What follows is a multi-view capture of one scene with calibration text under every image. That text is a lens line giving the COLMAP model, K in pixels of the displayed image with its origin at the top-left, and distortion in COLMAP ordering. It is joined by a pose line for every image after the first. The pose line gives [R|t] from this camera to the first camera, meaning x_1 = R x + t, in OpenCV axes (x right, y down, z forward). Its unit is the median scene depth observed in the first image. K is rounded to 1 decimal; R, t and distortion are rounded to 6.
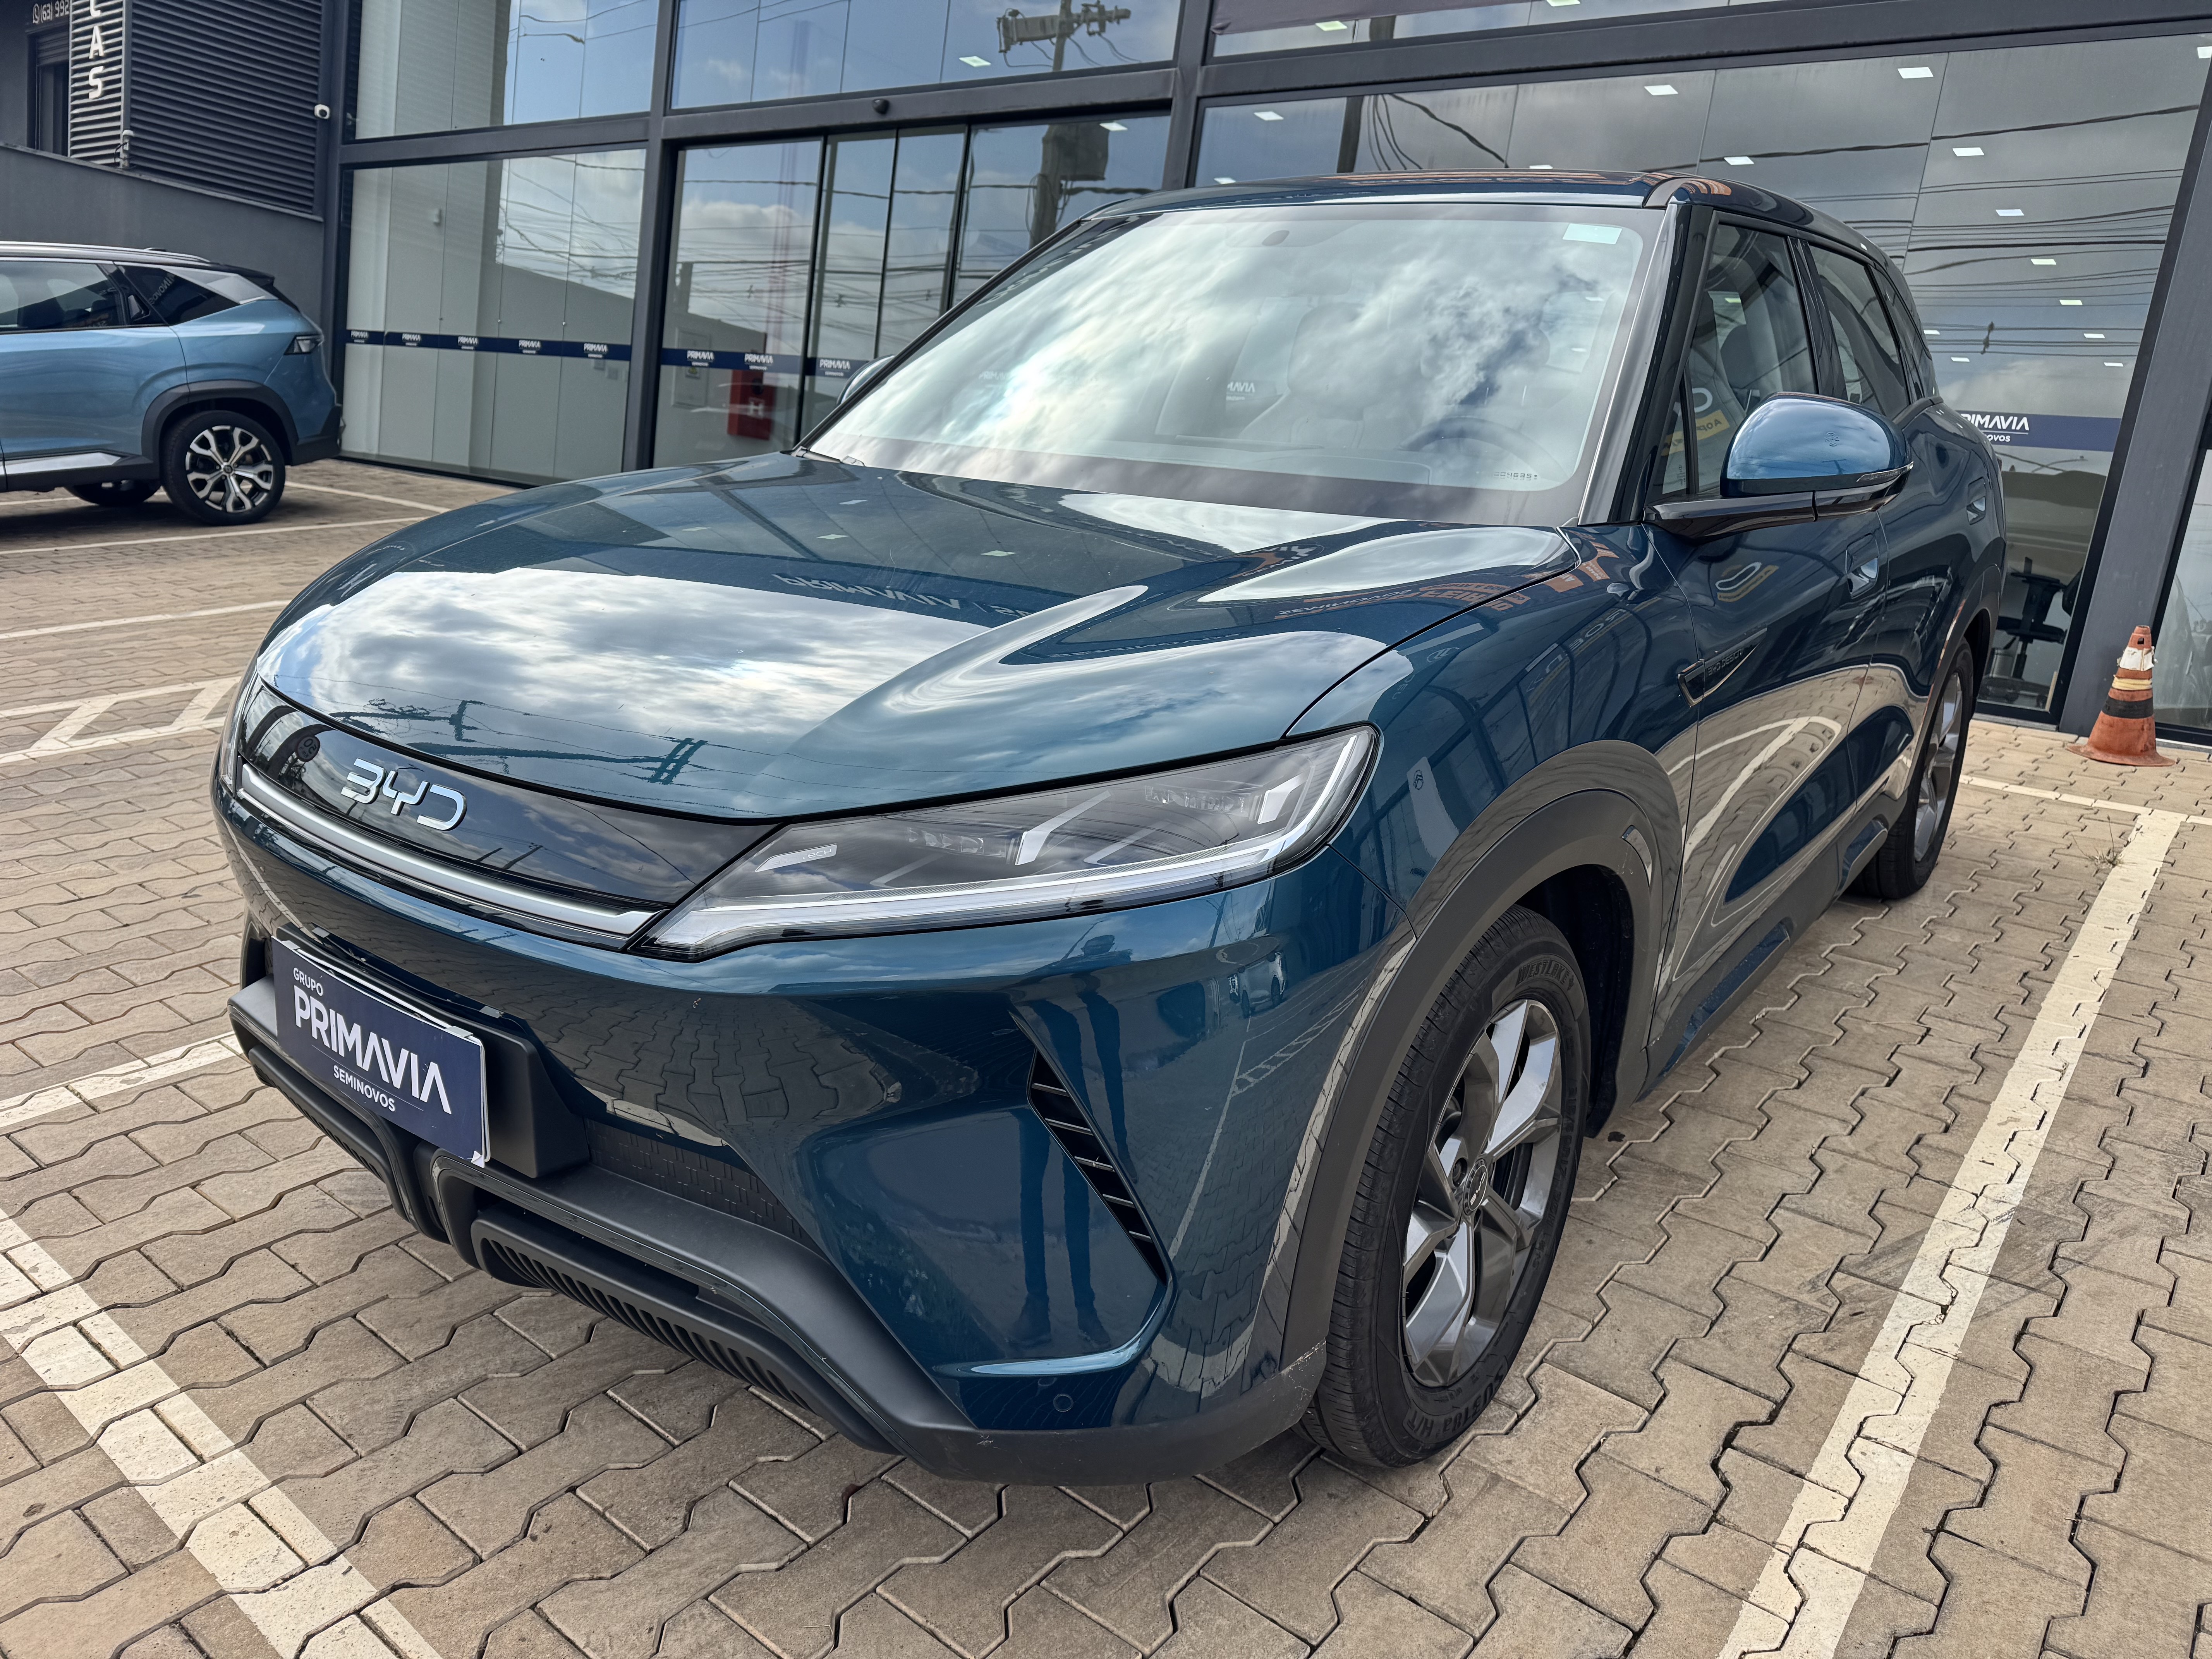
lens RADIAL K [[1607.5, 0, 1106.0], [0, 1607.5, 829.5], [0, 0, 1]] dist [0.004284, 0.000809]
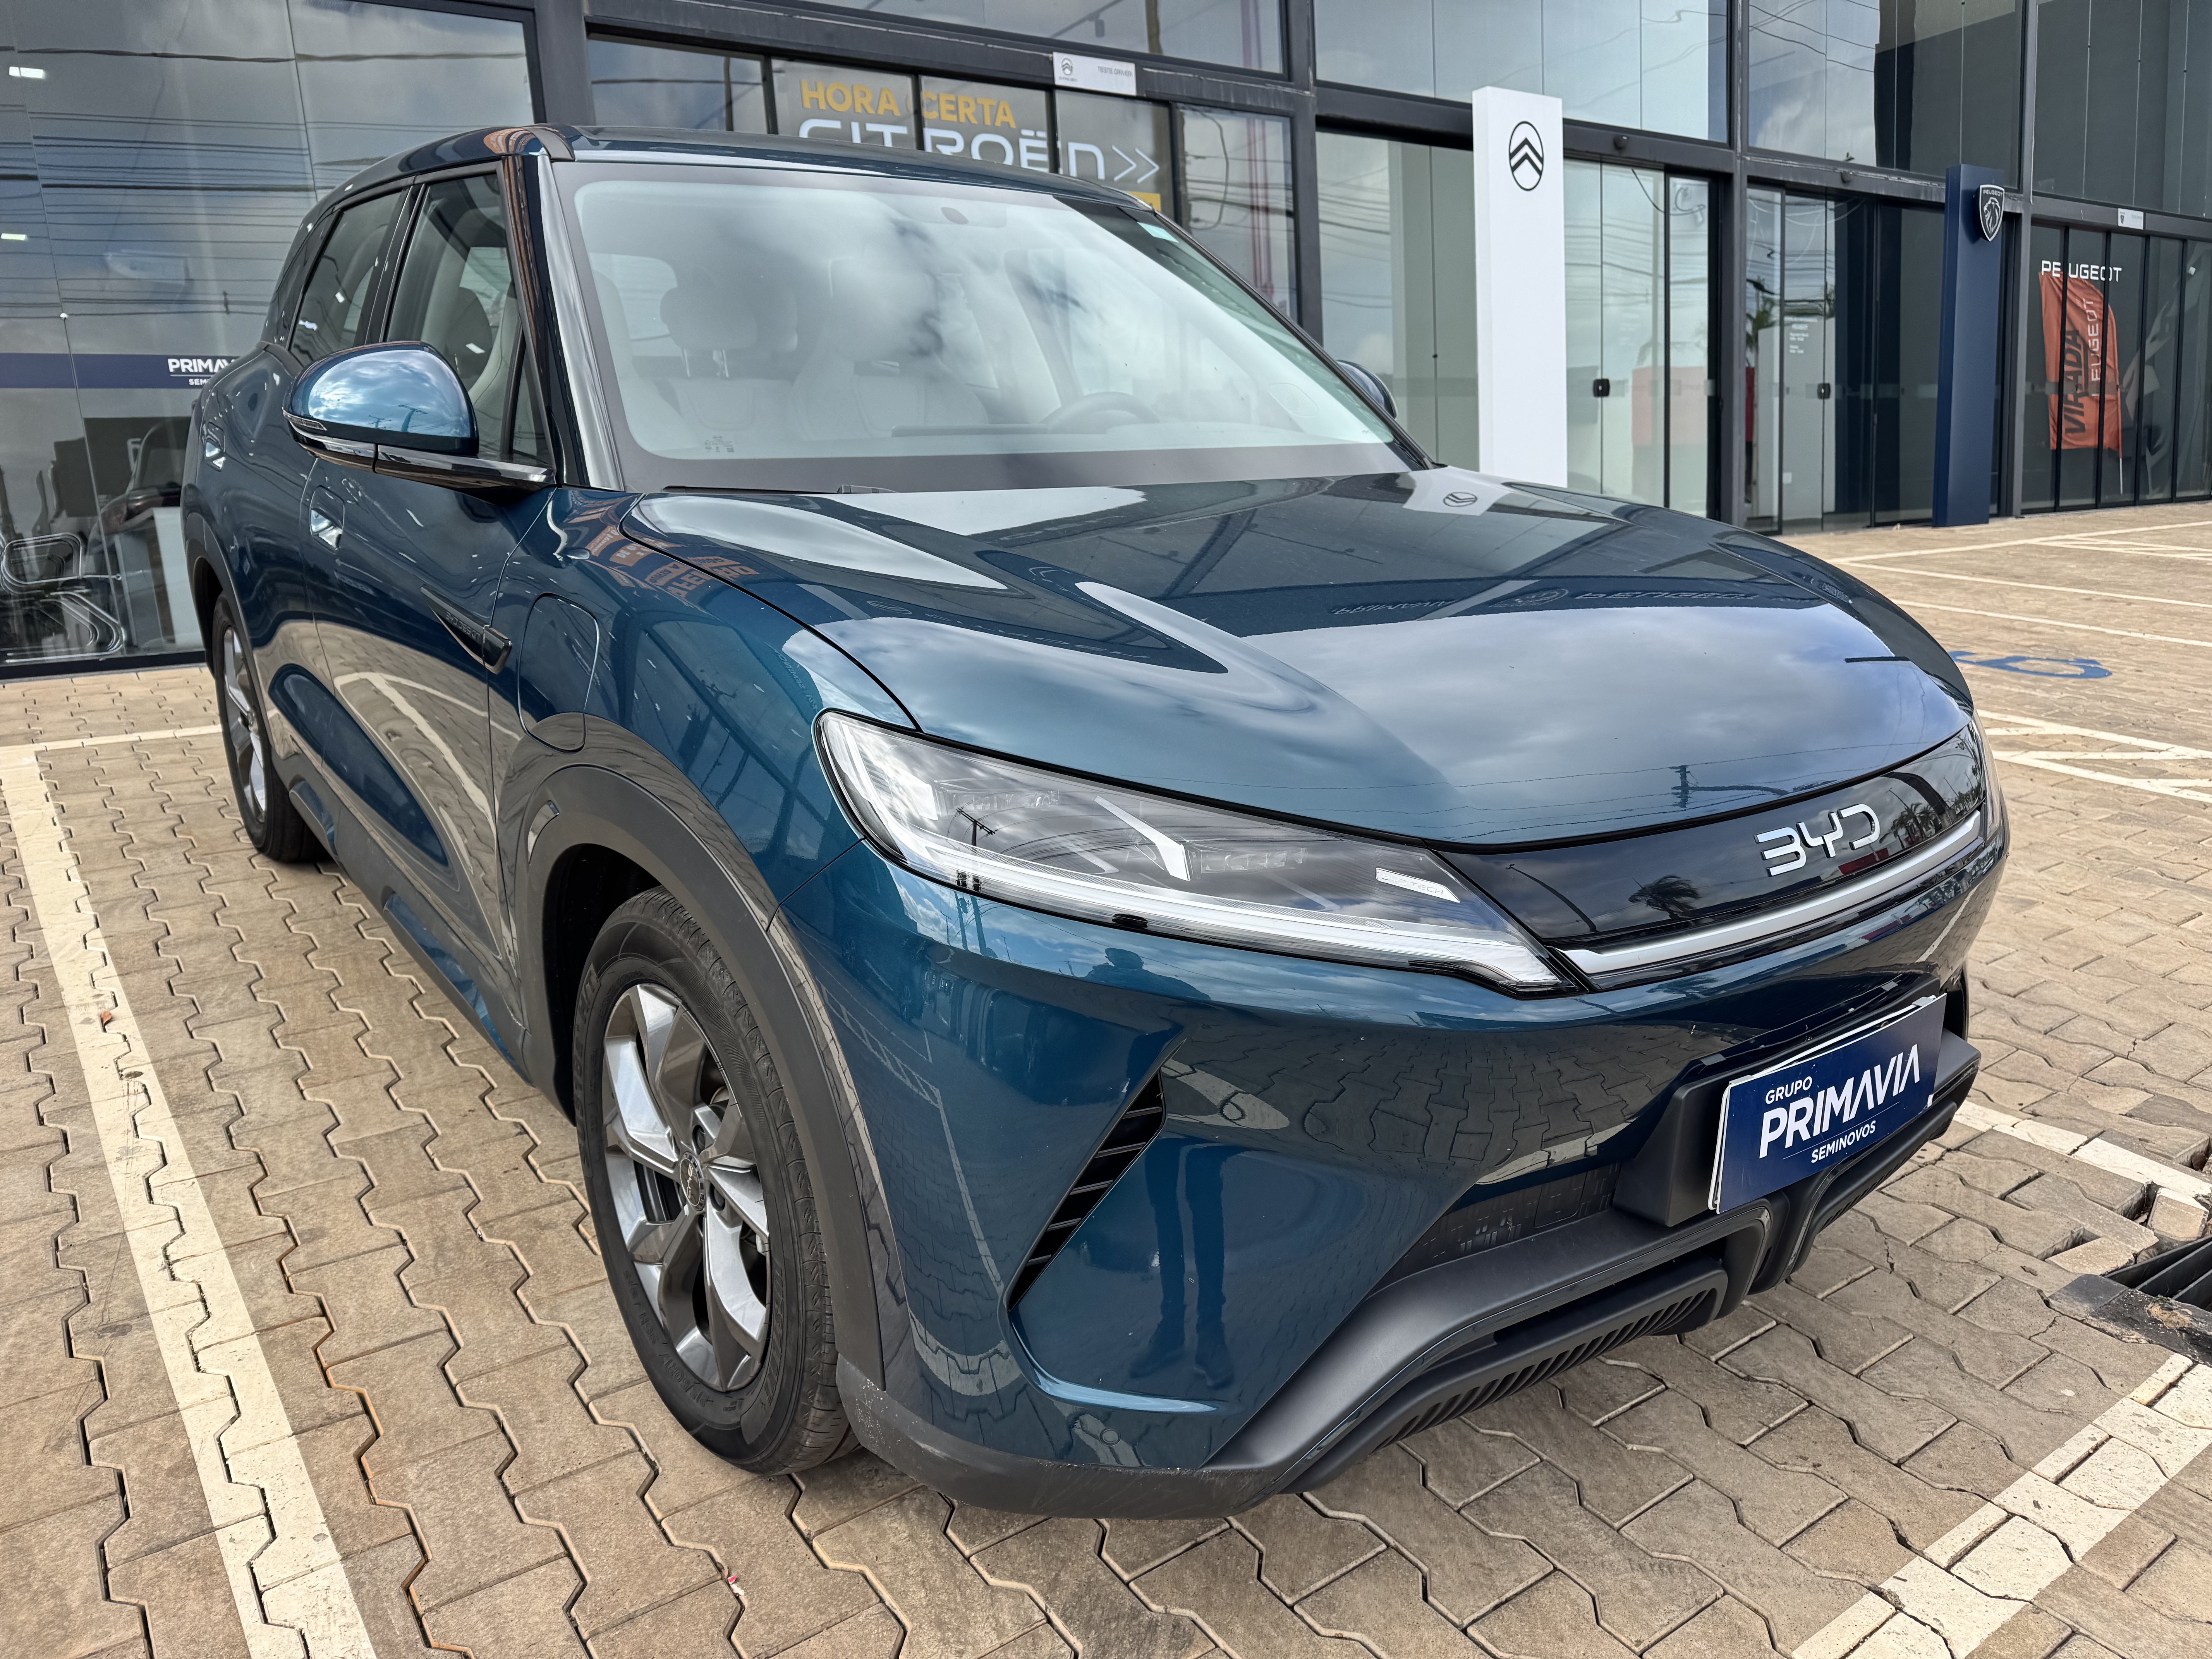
lens RADIAL K [[1555.1, 0, 1105.7], [0, 1555.1, 800.7], [0, 0, 1]] dist [-0.000756, -0.000969]
pose [[0.266934, -0.298332, 0.916376, -1.397936], [0.264305, 0.937081, 0.228083, -0.368571], [-0.926763, 0.181319, 0.328989, 1.082603]]
